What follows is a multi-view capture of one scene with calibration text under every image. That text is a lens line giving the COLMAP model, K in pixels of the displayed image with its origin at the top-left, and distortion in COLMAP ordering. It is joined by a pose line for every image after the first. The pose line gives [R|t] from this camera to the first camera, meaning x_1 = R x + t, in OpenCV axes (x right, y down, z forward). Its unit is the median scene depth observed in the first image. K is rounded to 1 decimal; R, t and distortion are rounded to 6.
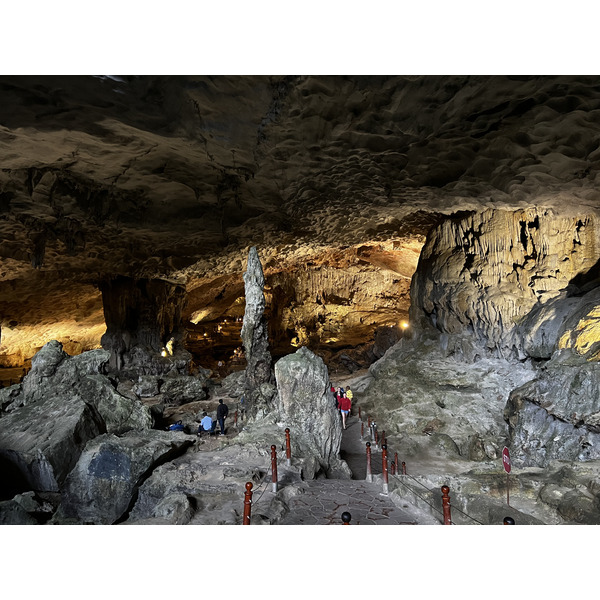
lens RADIAL K [[448.7, 0, 298.9], [0, 448.7, 301.0], [0, 0, 1]] dist [0.050294, -0.055744]
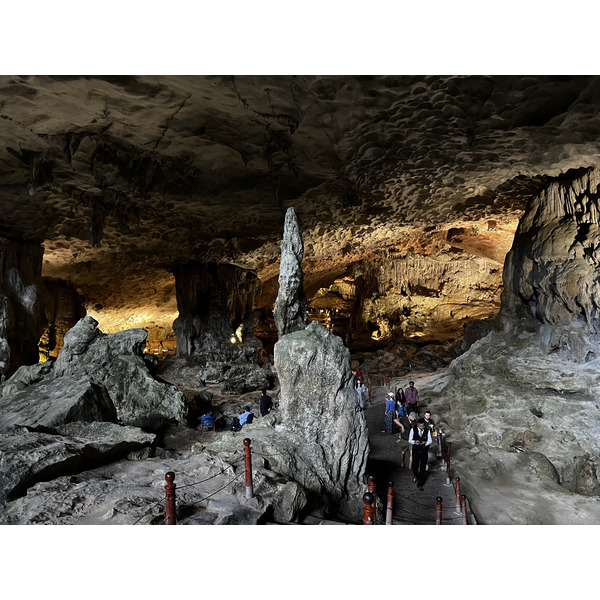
lens RADIAL K [[448.7, 0, 298.1], [0, 448.7, 303.1], [0, 0, 1]] dist [0.050294, -0.055744]
pose [[0.979470, 0.018434, -0.200743, 0.059351], [-0.014886, 0.999705, 0.019171, 0.028426], [0.201038, -0.015789, 0.979456, 0.141470]]
